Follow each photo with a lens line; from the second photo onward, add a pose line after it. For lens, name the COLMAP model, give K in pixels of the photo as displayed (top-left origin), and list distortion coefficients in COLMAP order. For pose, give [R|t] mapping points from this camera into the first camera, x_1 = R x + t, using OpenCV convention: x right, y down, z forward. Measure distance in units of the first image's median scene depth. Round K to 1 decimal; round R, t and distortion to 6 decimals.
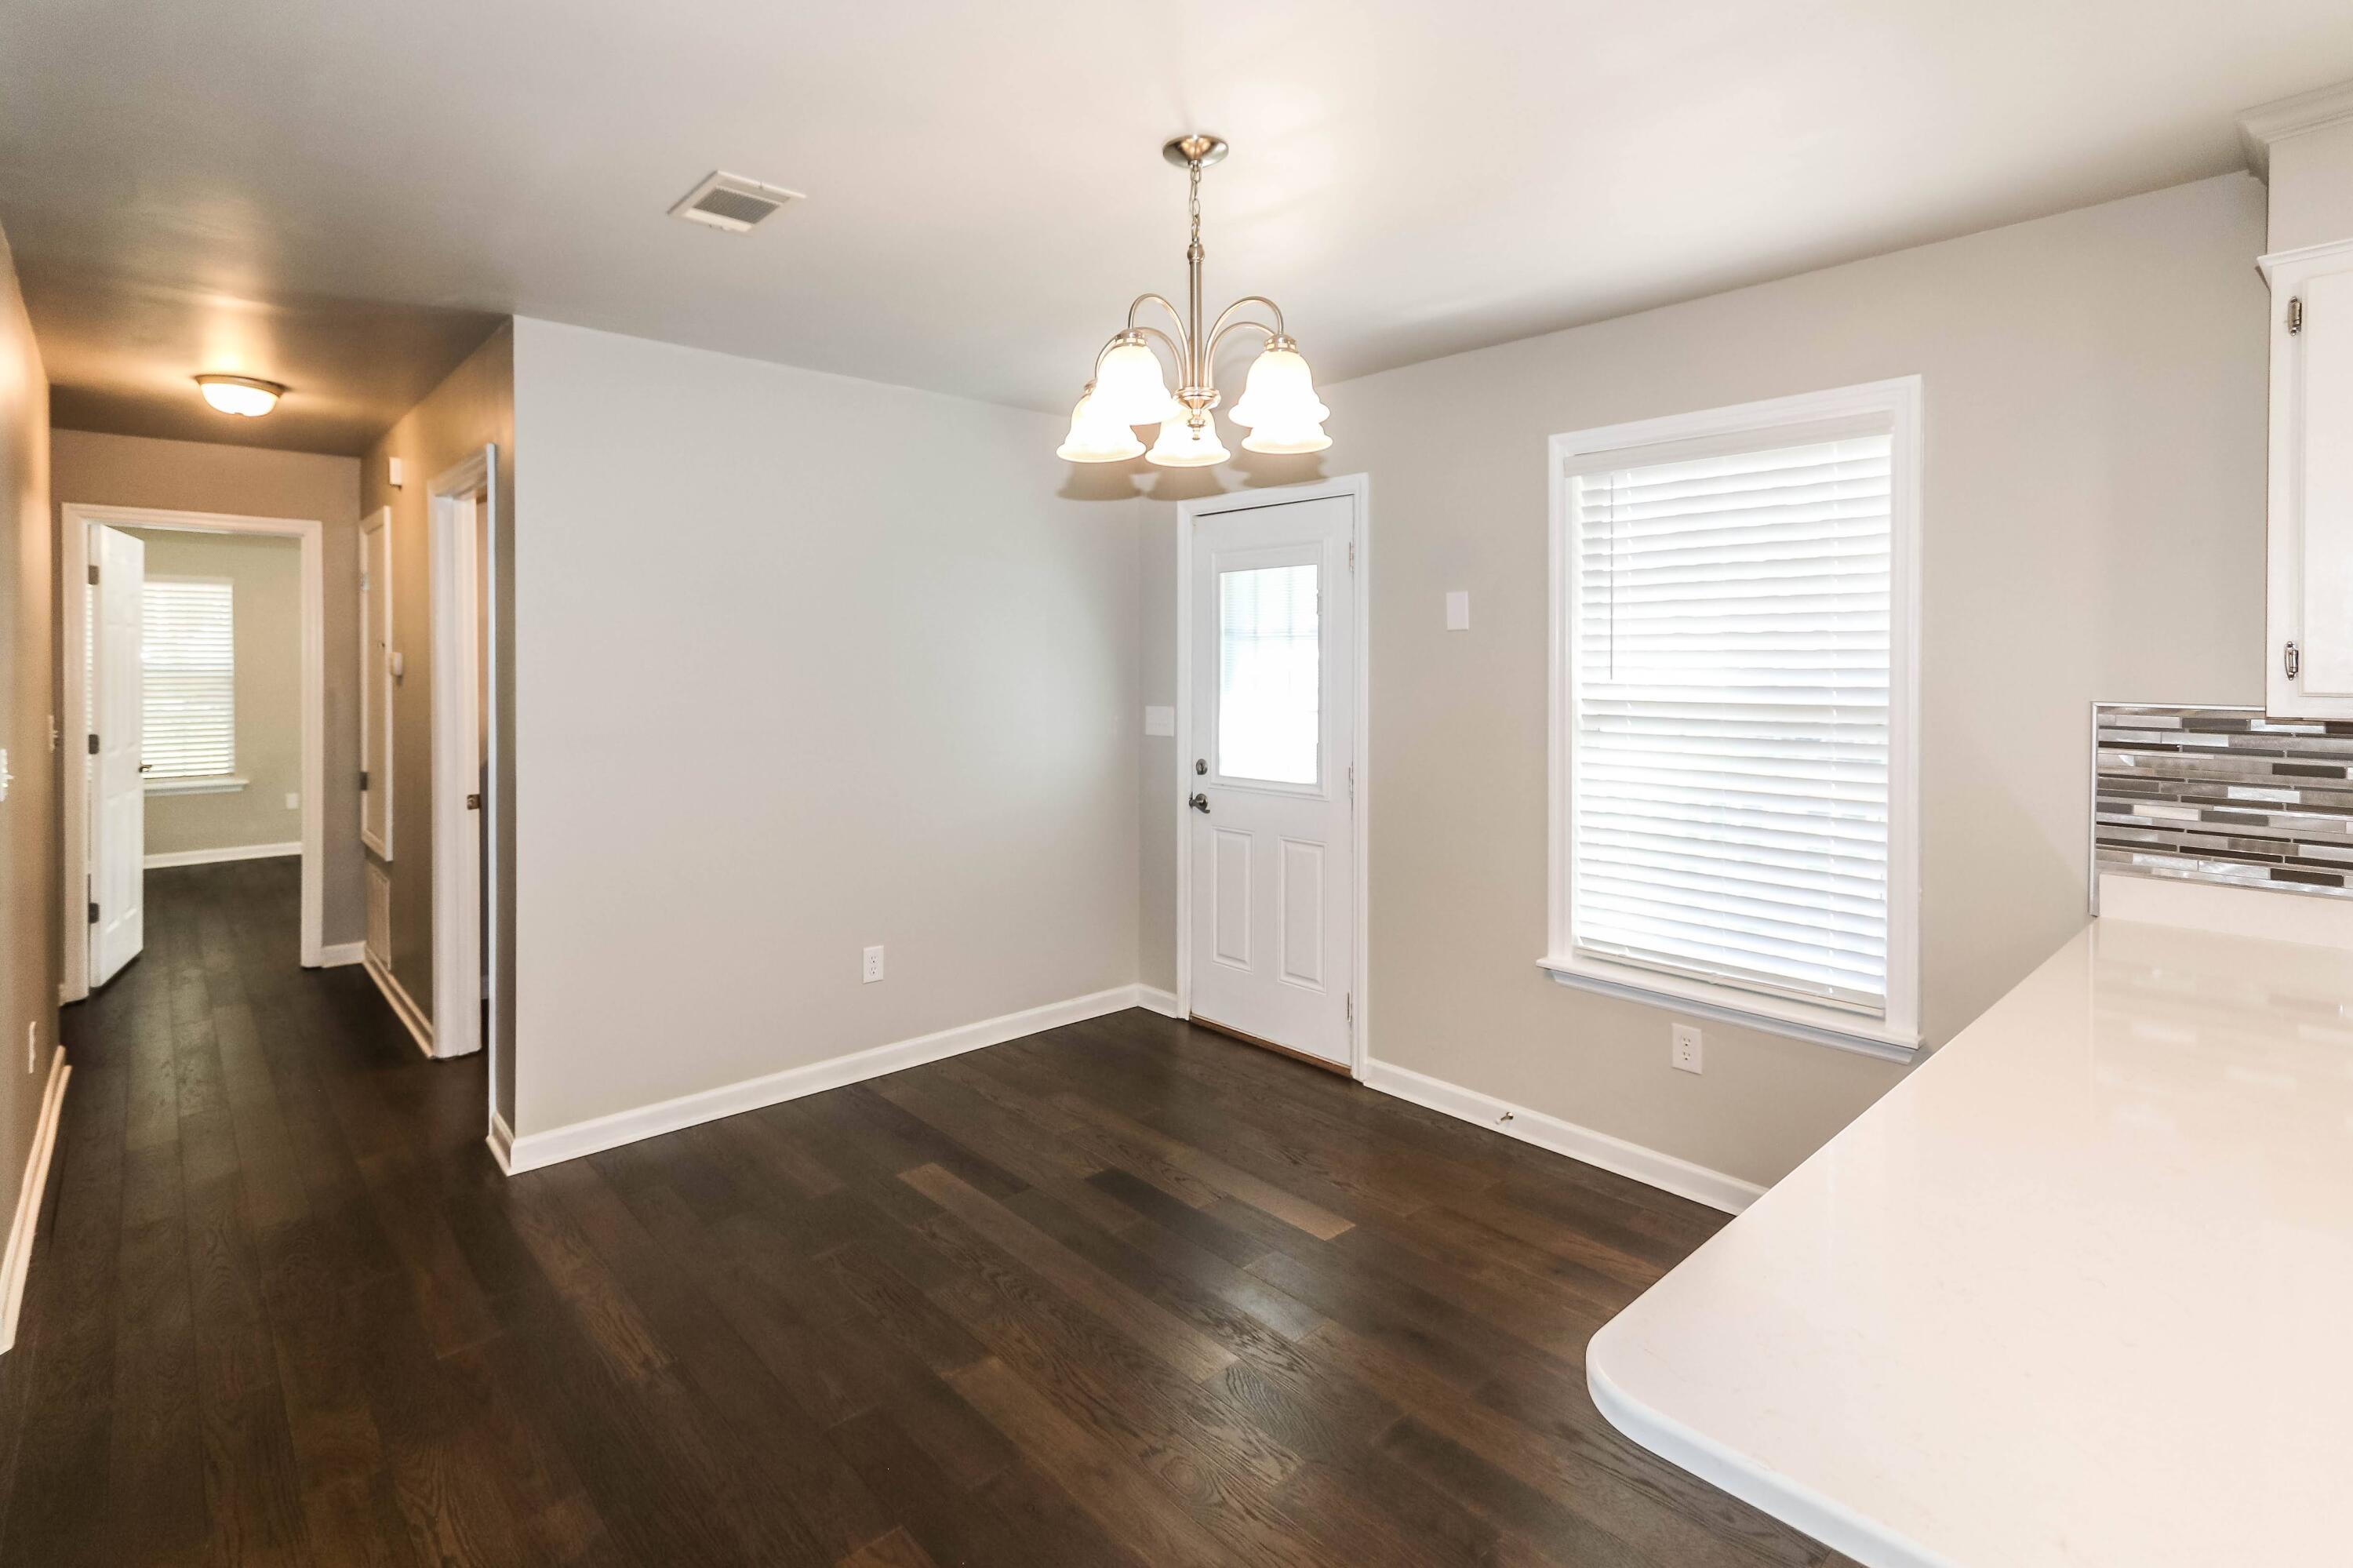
lens RADIAL K [[1120.8, 0, 1156.4], [0, 1120.8, 669.1], [0, 0, 1]] dist [0.008992, 0.000958]
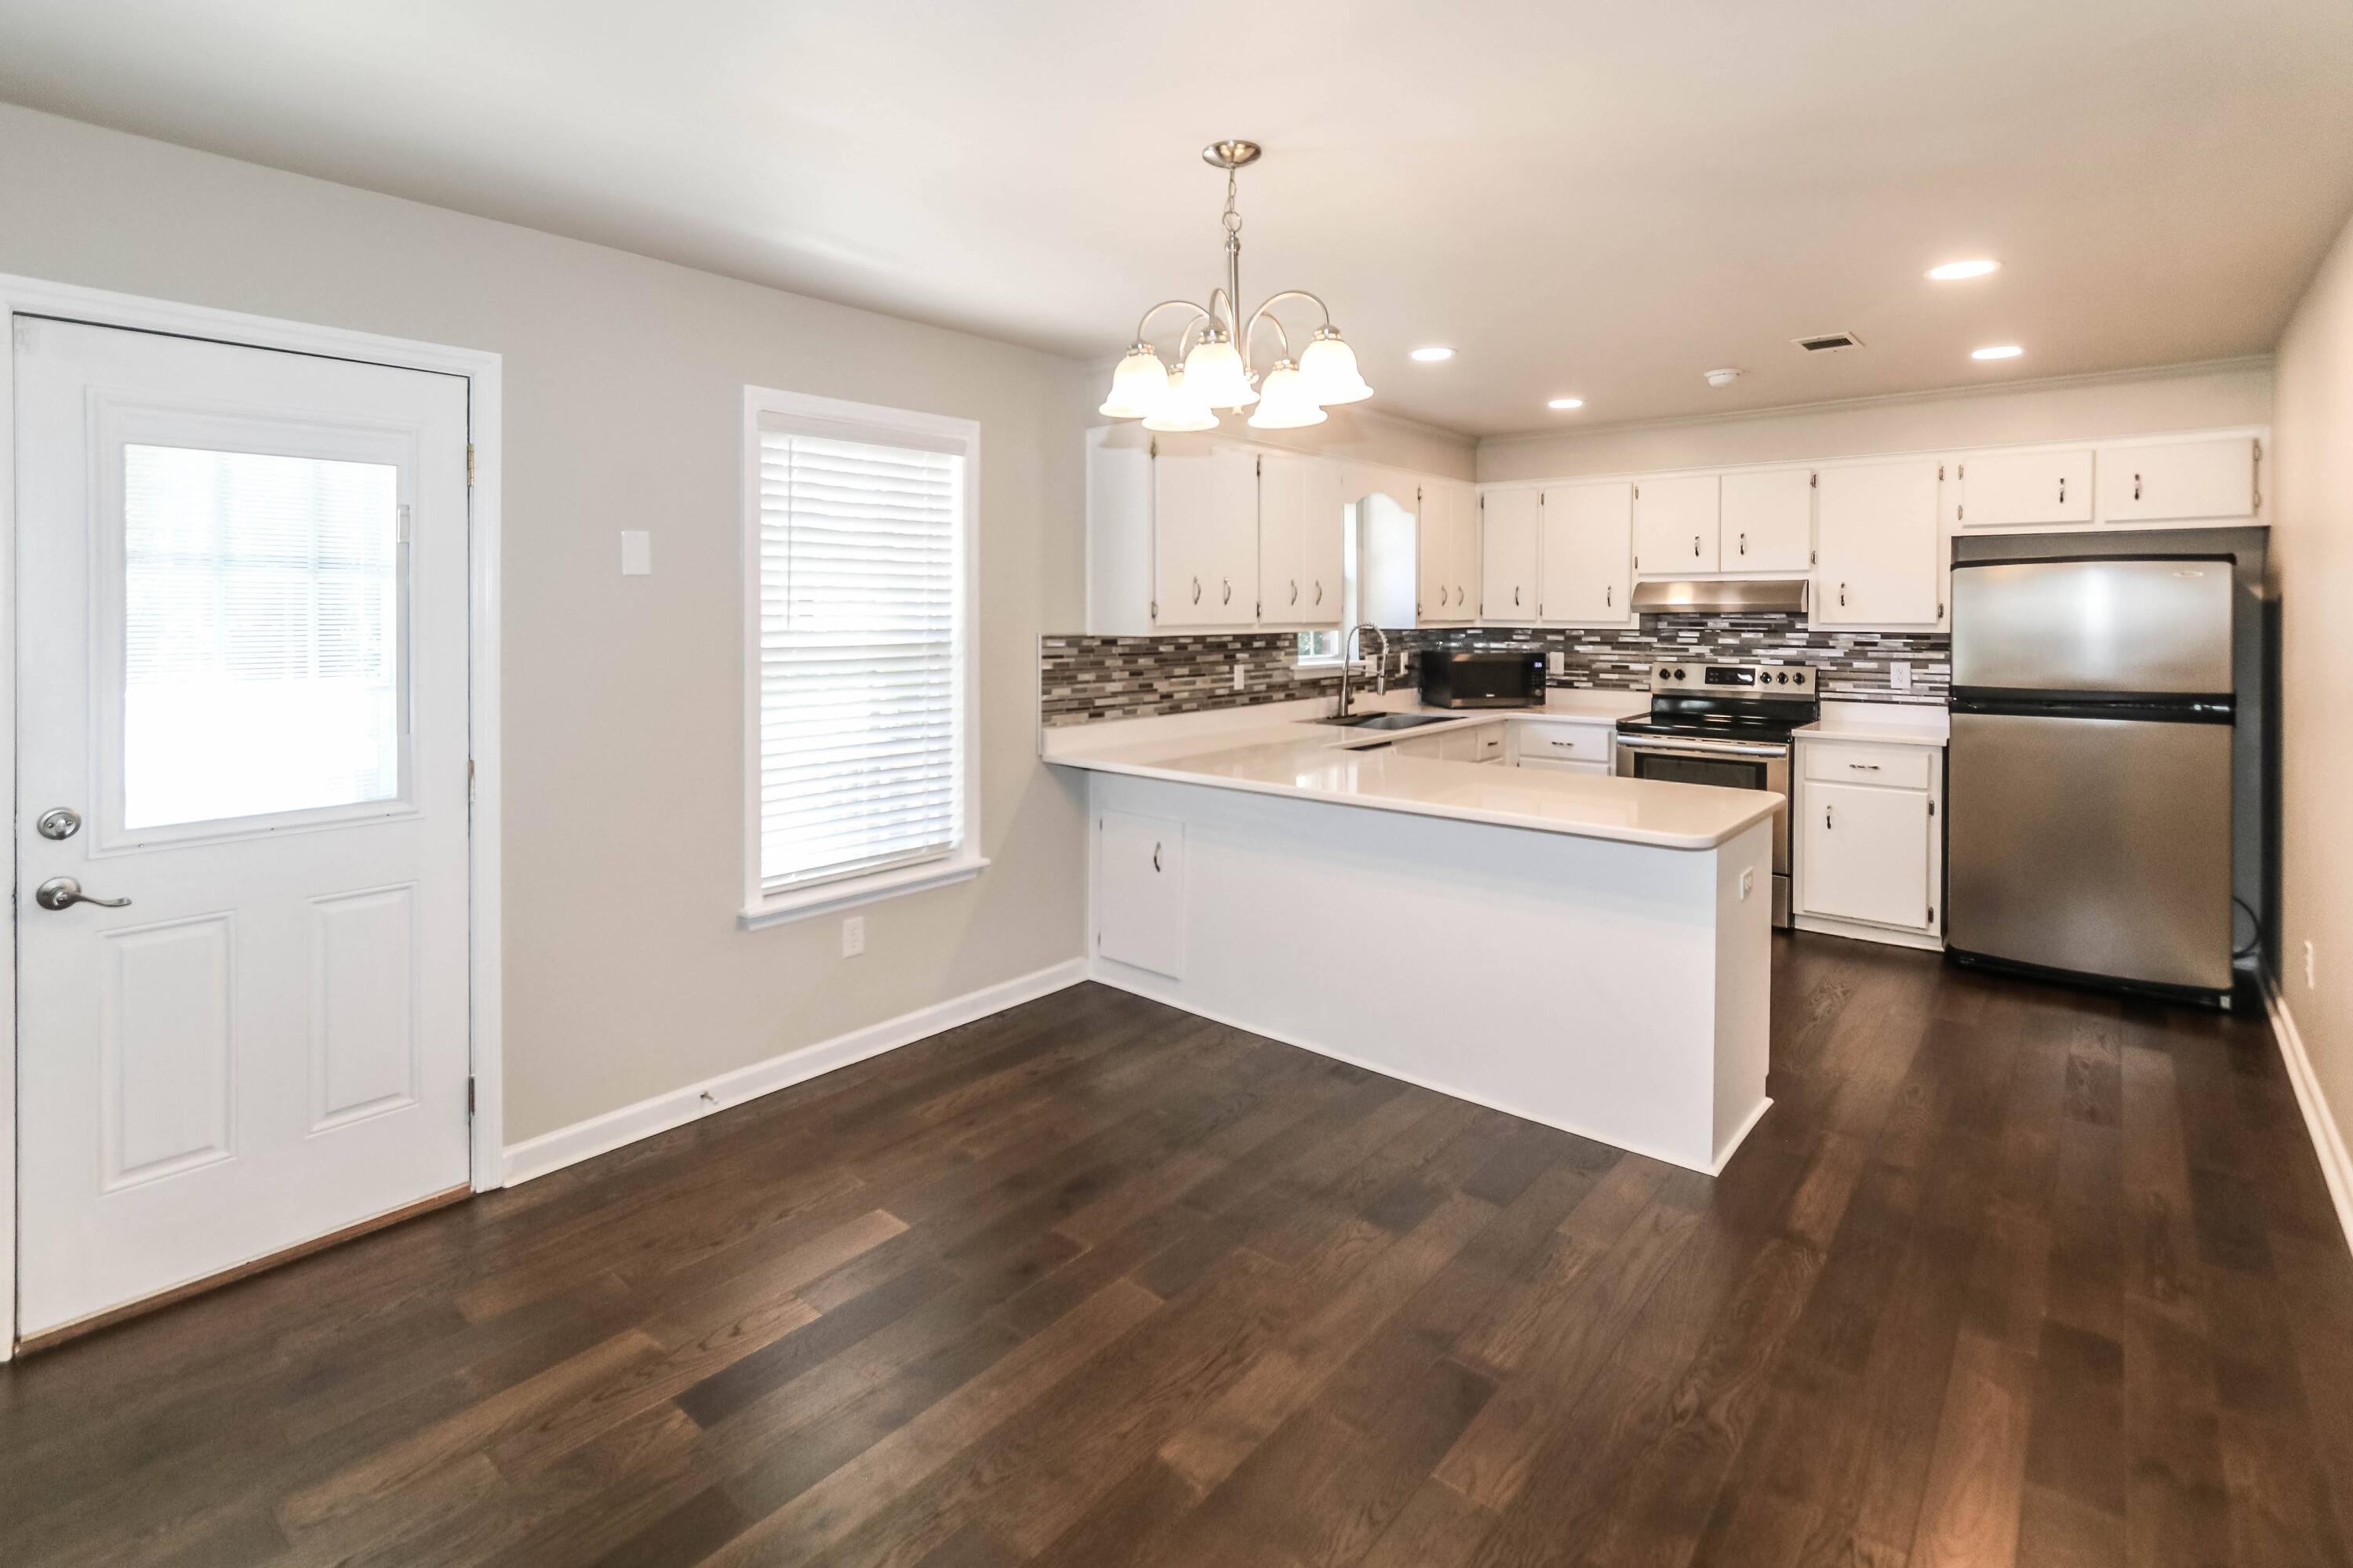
lens RADIAL K [[1120.8, 0, 1103.4], [0, 1120.8, 618.2], [0, 0, 1]] dist [0.008992, 0.000958]
pose [[-0.097338, -0.007473, 0.995223, -0.823453], [0.007860, 0.999935, 0.008277, -0.007321], [-0.995220, 0.008628, -0.097273, 0.957661]]
